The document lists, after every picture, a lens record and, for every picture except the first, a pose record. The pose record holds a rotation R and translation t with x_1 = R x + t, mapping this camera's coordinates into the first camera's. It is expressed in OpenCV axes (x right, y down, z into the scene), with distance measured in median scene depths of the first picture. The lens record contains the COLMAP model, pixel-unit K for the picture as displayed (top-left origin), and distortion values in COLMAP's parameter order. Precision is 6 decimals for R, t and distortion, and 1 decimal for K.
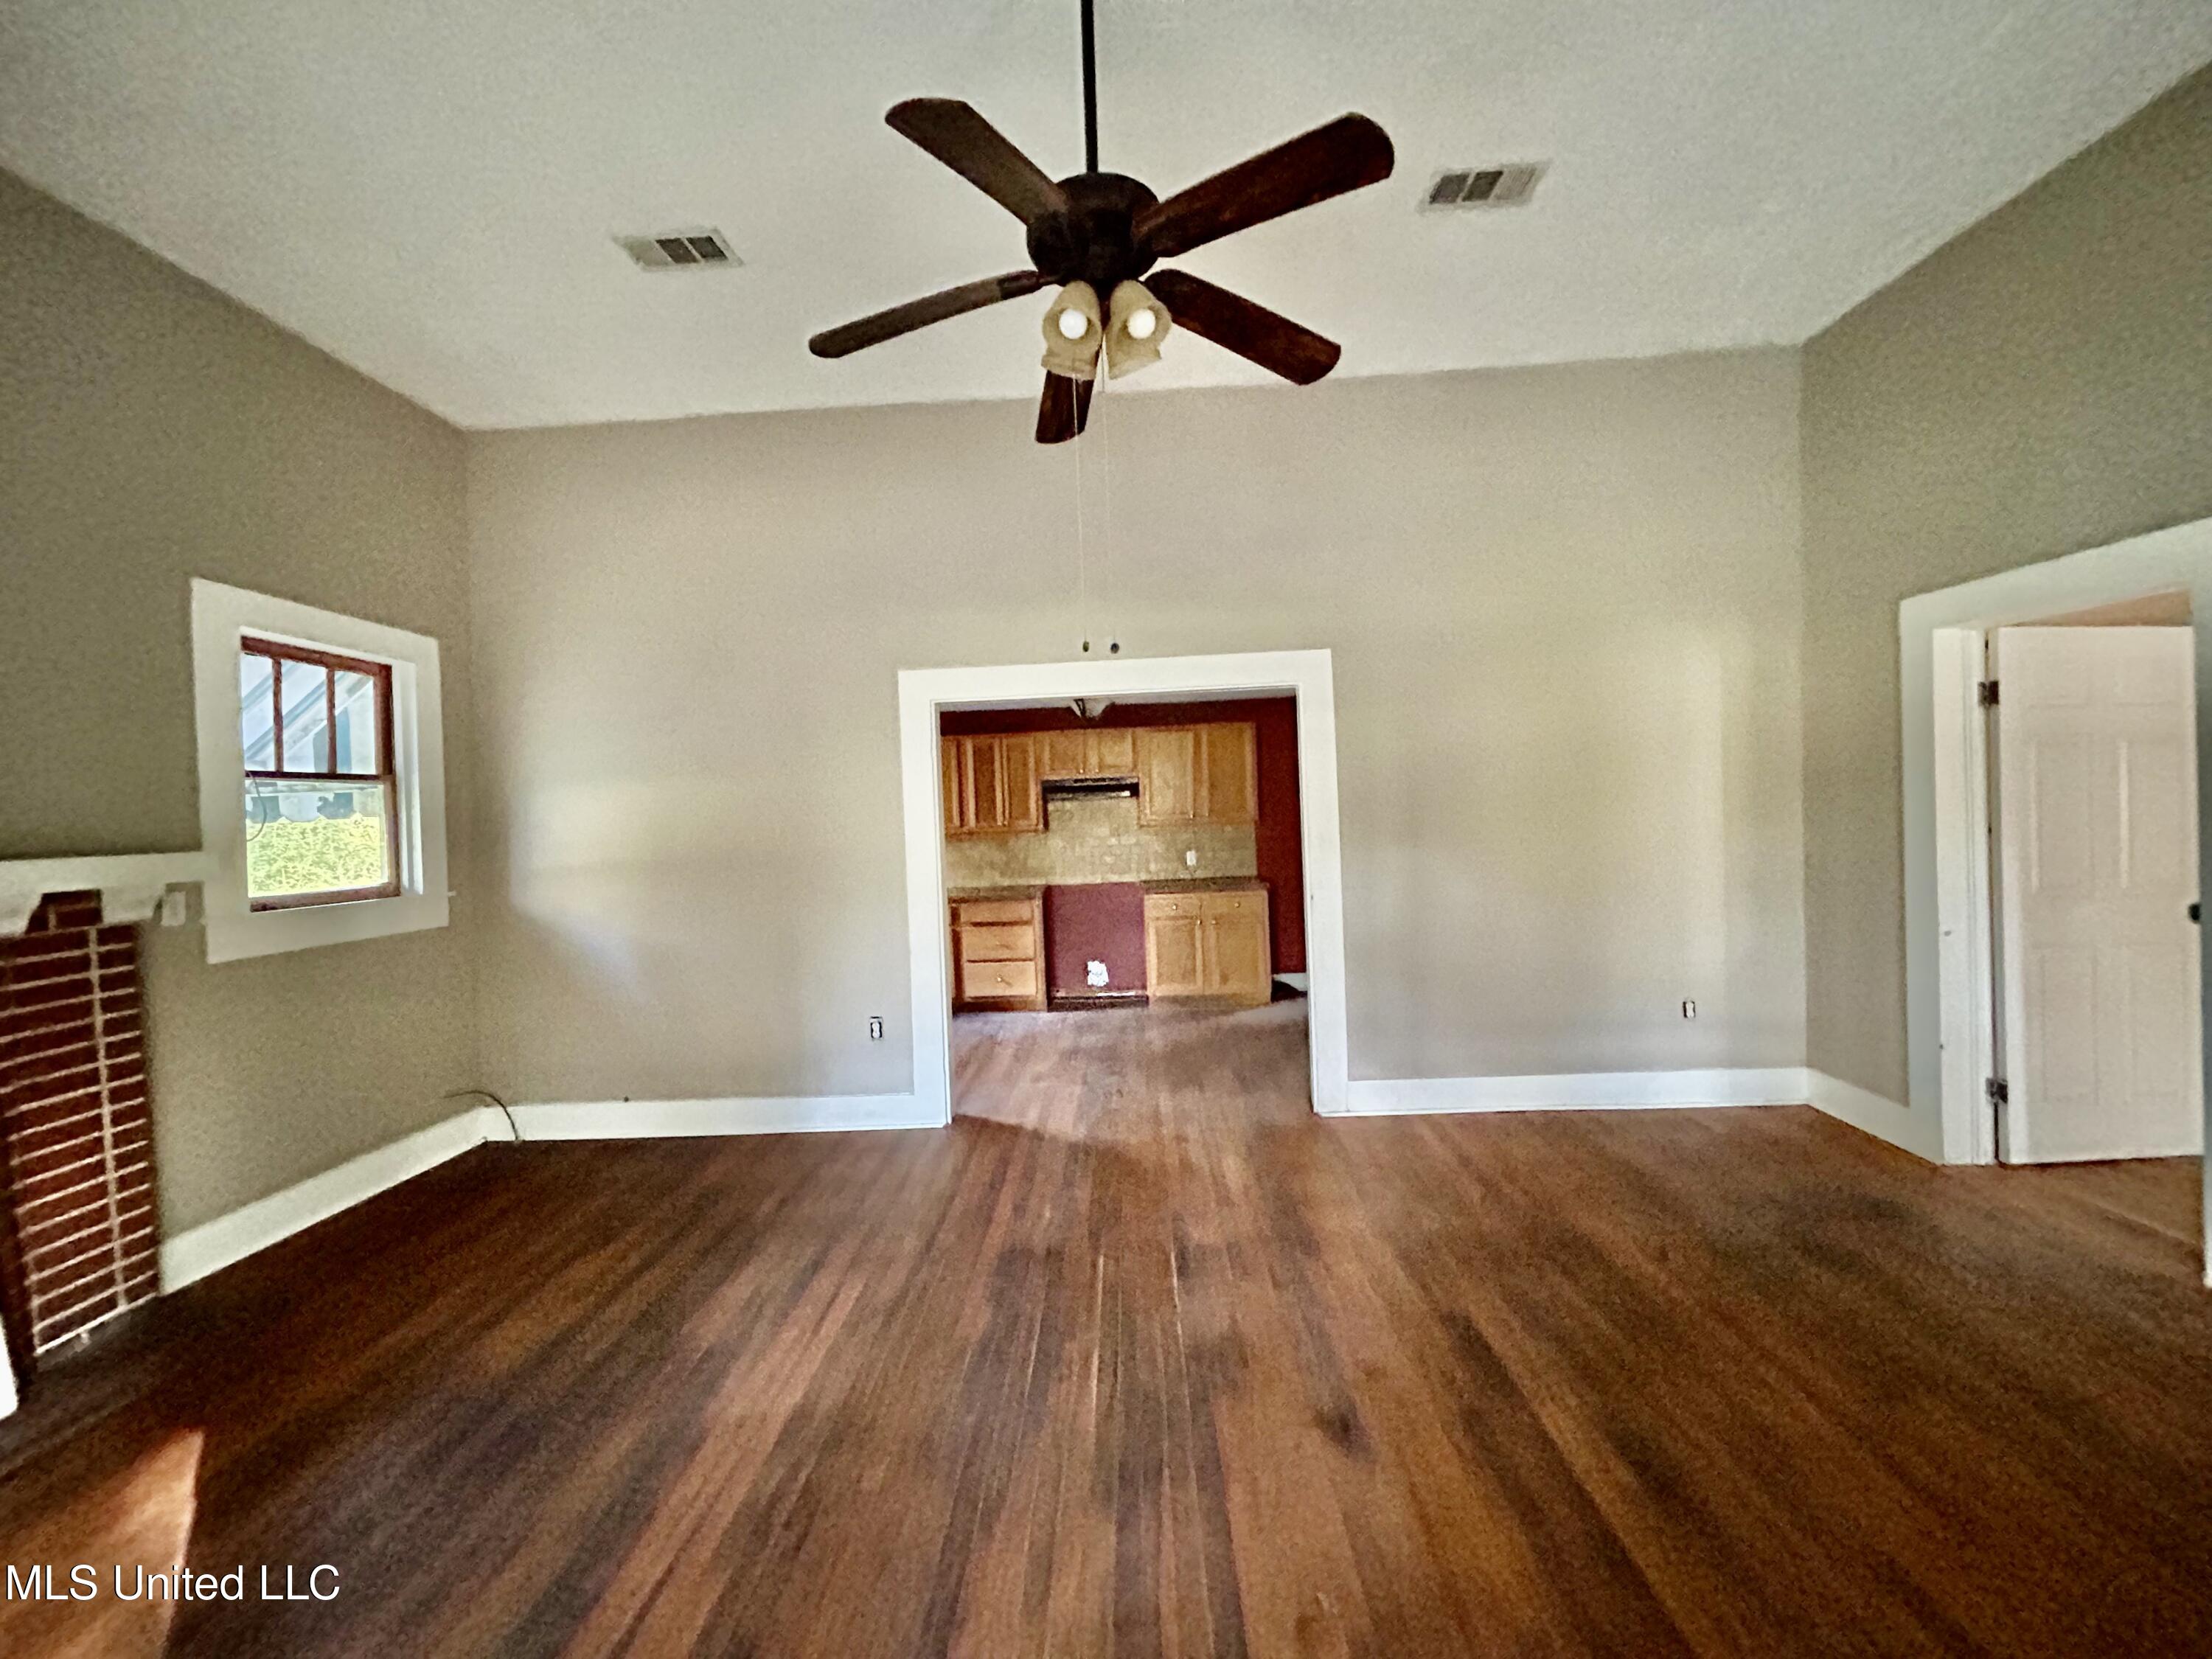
lens RADIAL K [[890.4, 0, 1105.8], [0, 890.4, 825.4], [0, 0, 1]] dist [0.001425, -0.000579]
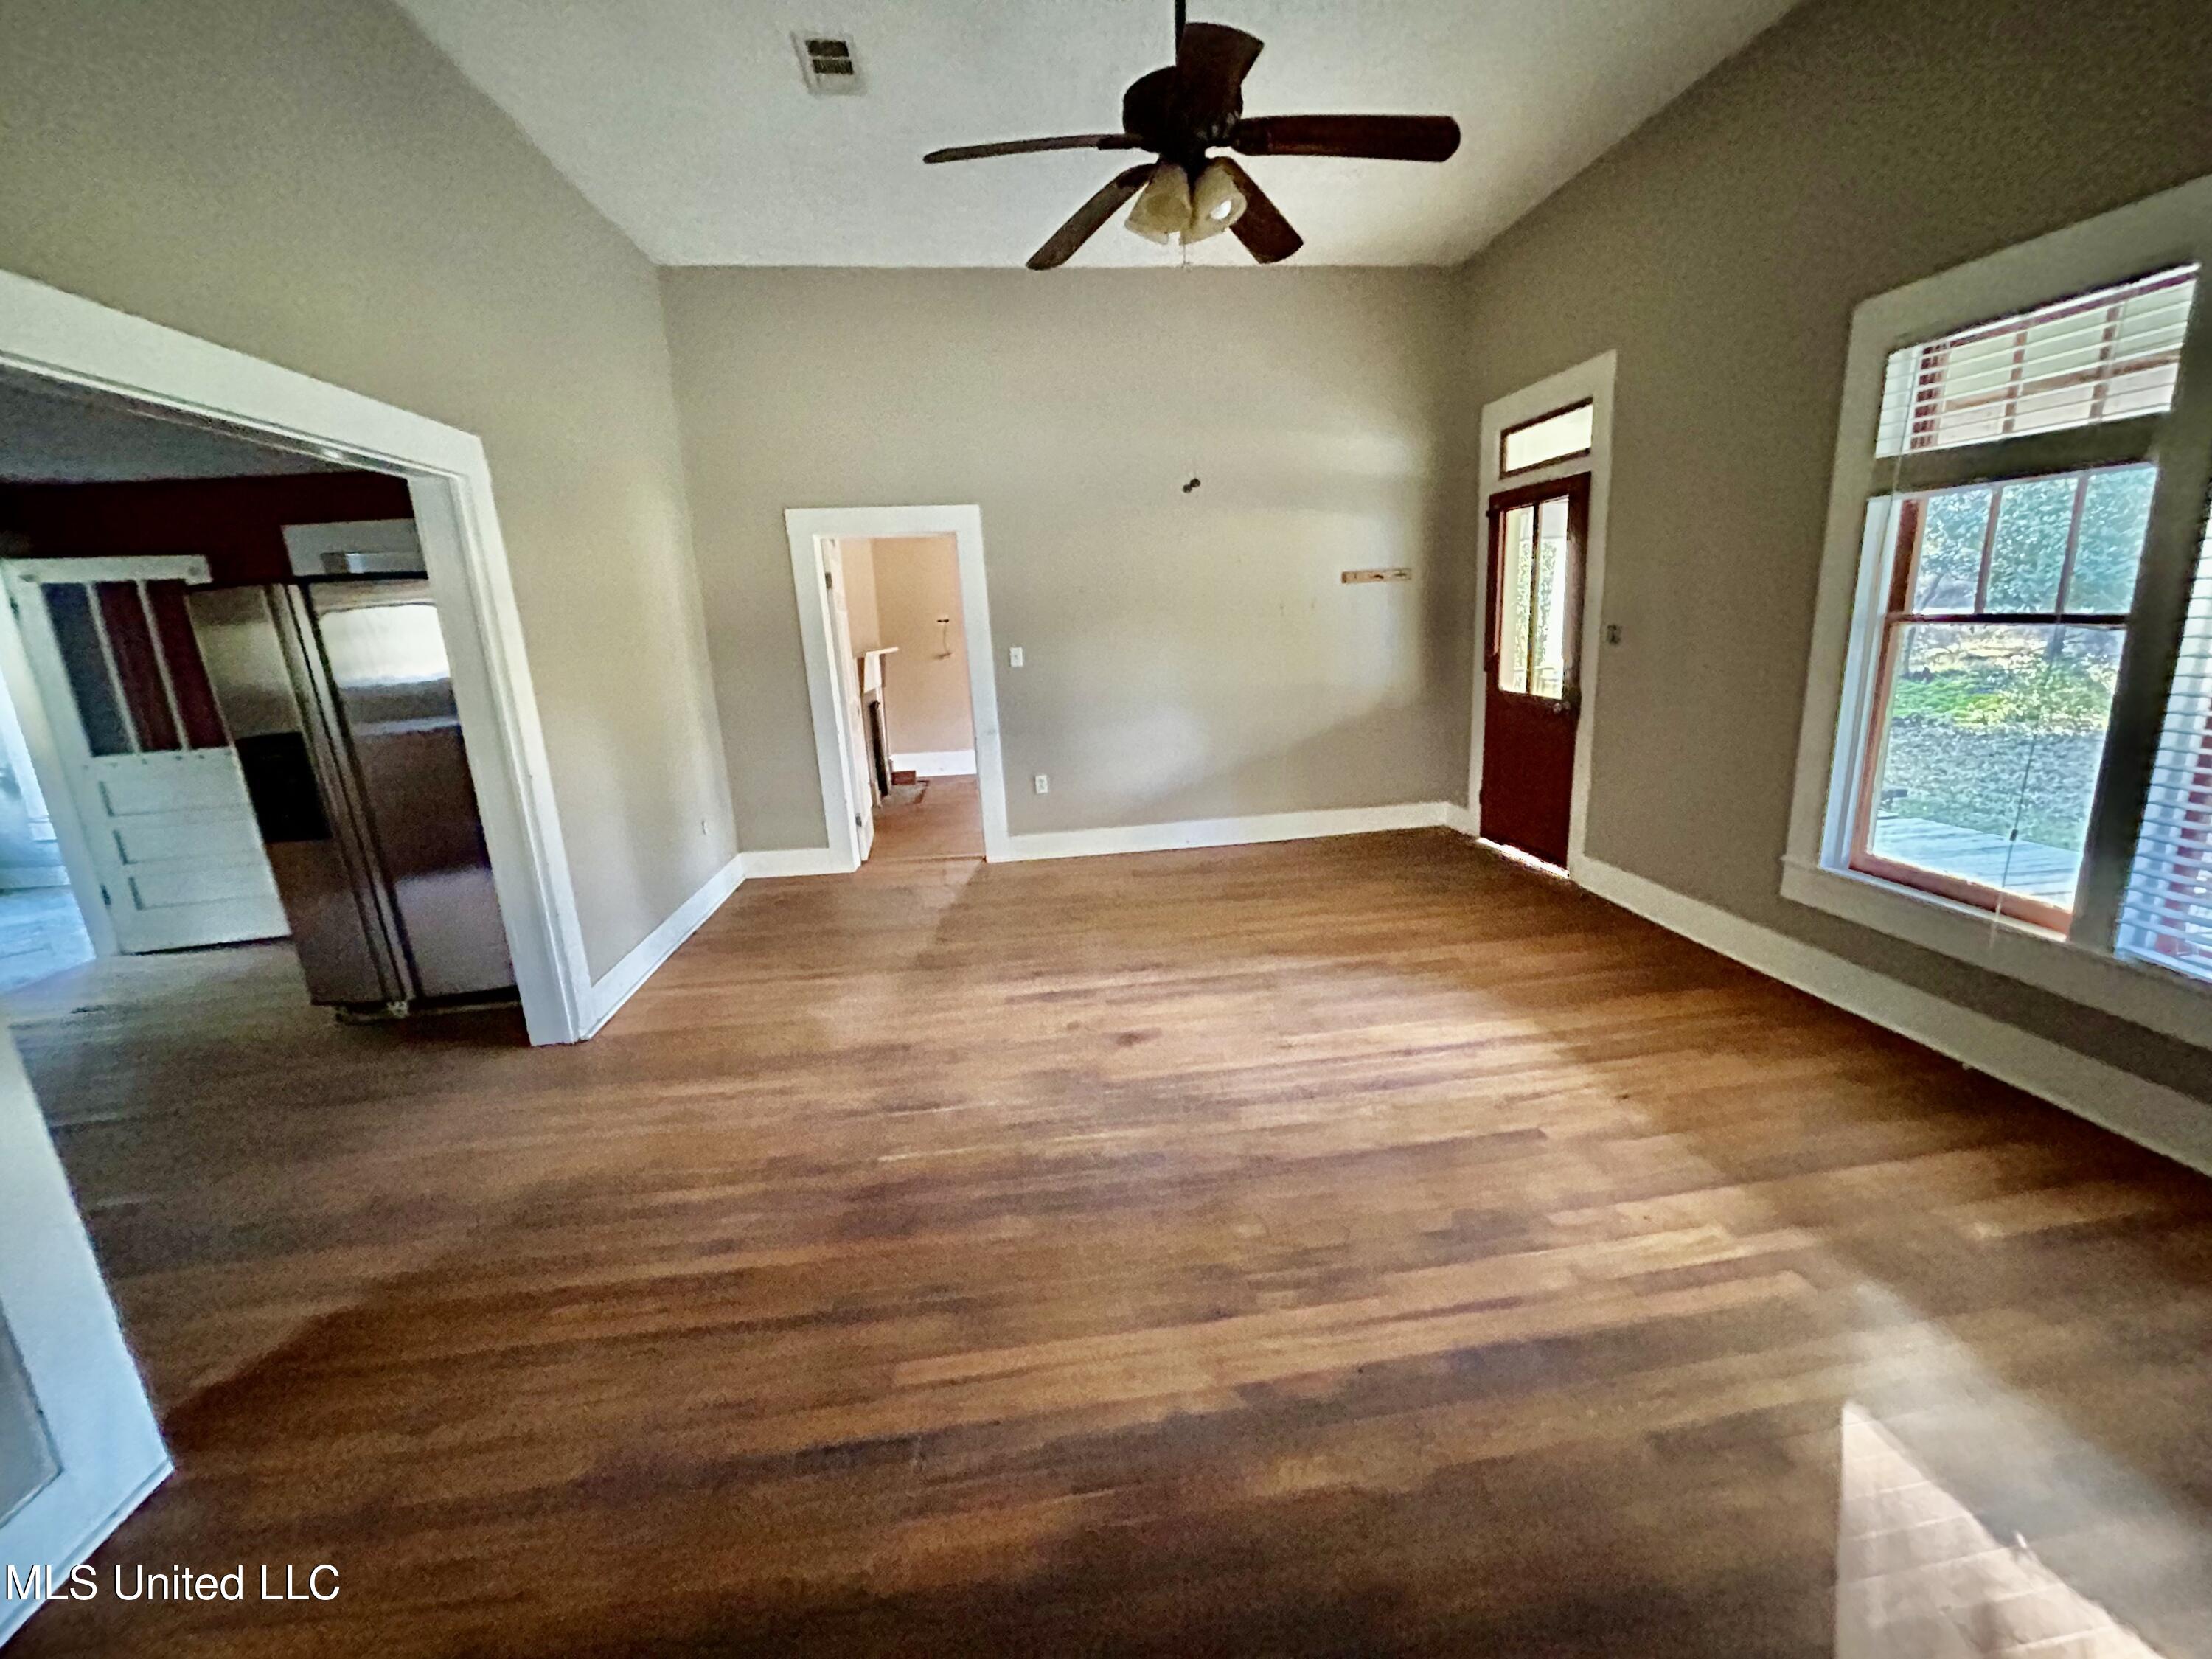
lens RADIAL K [[874.8, 0, 1106.0], [0, 874.8, 829.5], [0, 0, 1]] dist [0.000260, -0.008590]
pose [[-0.157726, -0.185925, 0.969822, -0.888882], [0.065440, 0.977988, 0.198133, 0.012515], [-0.985312, 0.094716, -0.142087, 0.955804]]
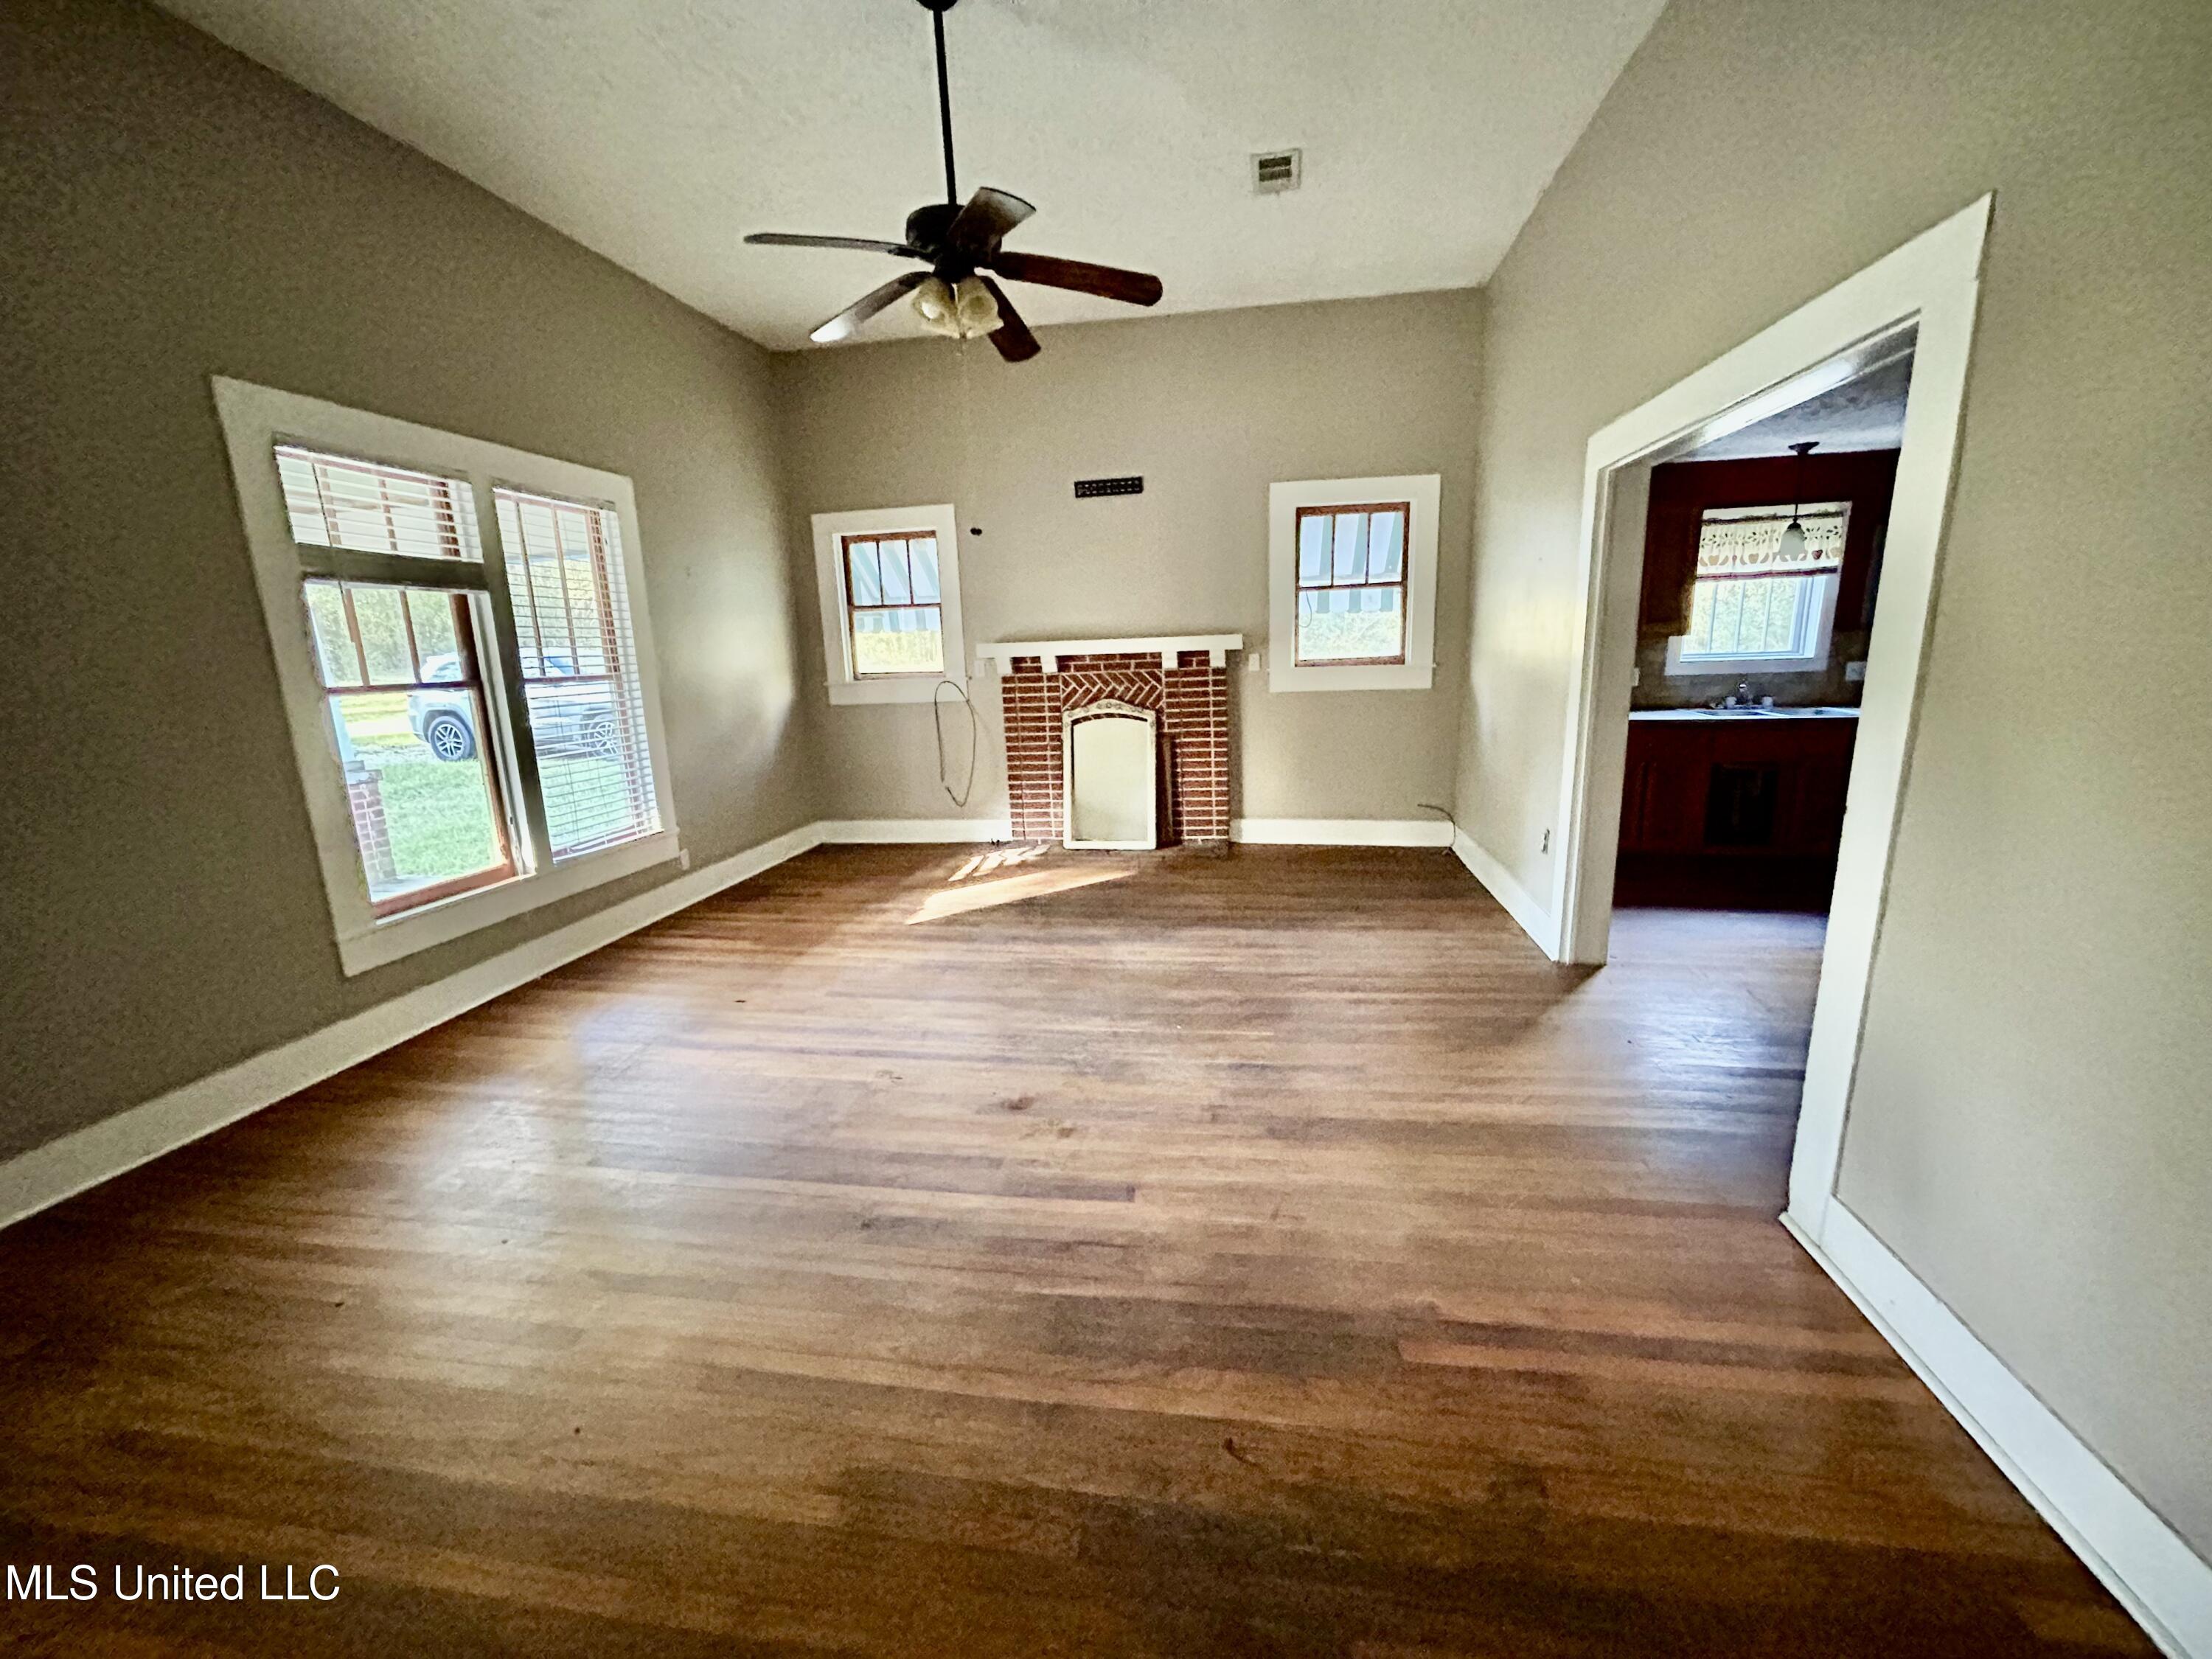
lens RADIAL K [[890.4, 0, 1105.8], [0, 890.4, 825.4], [0, 0, 1]] dist [0.001425, -0.000579]
pose [[-0.128474, 0.247465, -0.960341, 1.133882], [0.028683, 0.968888, 0.245830, -0.058447], [0.991298, 0.004037, -0.131575, 1.027560]]
